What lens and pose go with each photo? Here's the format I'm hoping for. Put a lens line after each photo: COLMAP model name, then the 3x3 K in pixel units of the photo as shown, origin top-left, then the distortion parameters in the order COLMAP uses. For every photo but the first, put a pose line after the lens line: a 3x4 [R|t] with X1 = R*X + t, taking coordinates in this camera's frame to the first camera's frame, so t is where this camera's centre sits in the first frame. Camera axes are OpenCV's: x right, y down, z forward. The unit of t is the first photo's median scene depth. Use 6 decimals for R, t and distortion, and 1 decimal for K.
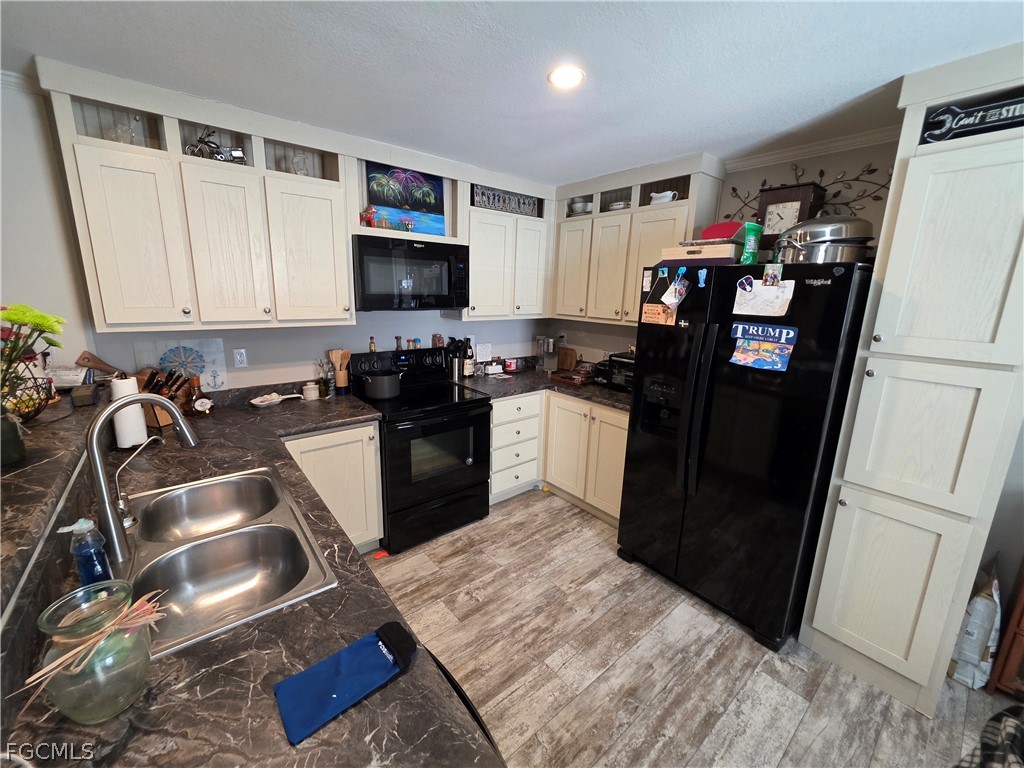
lens RADIAL K [[409.2, 0, 512.8], [0, 409.2, 376.0], [0, 0, 1]] dist [0.000784, -0.000107]
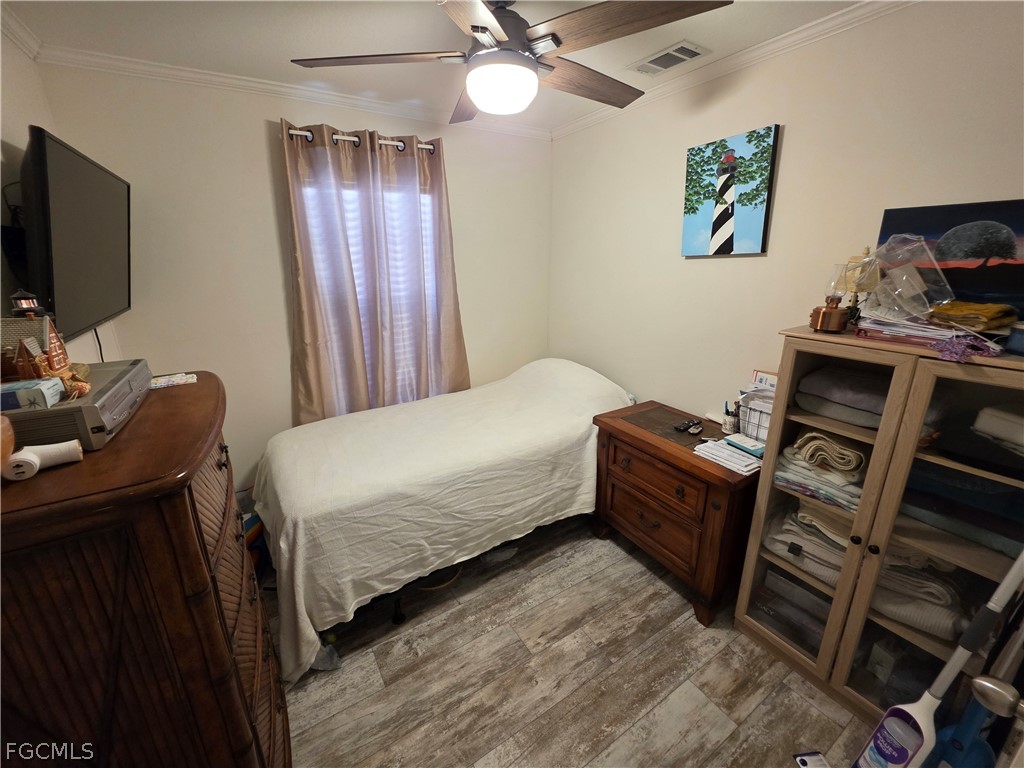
lens RADIAL K [[409.2, 0, 510.6], [0, 409.2, 375.3], [0, 0, 1]] dist [0.000784, -0.000107]
pose [[0.990896, 0.004195, -0.134567, 0.210748], [0.005712, 0.997305, 0.073149, -0.054631], [0.134511, -0.073251, 0.988201, 0.287194]]
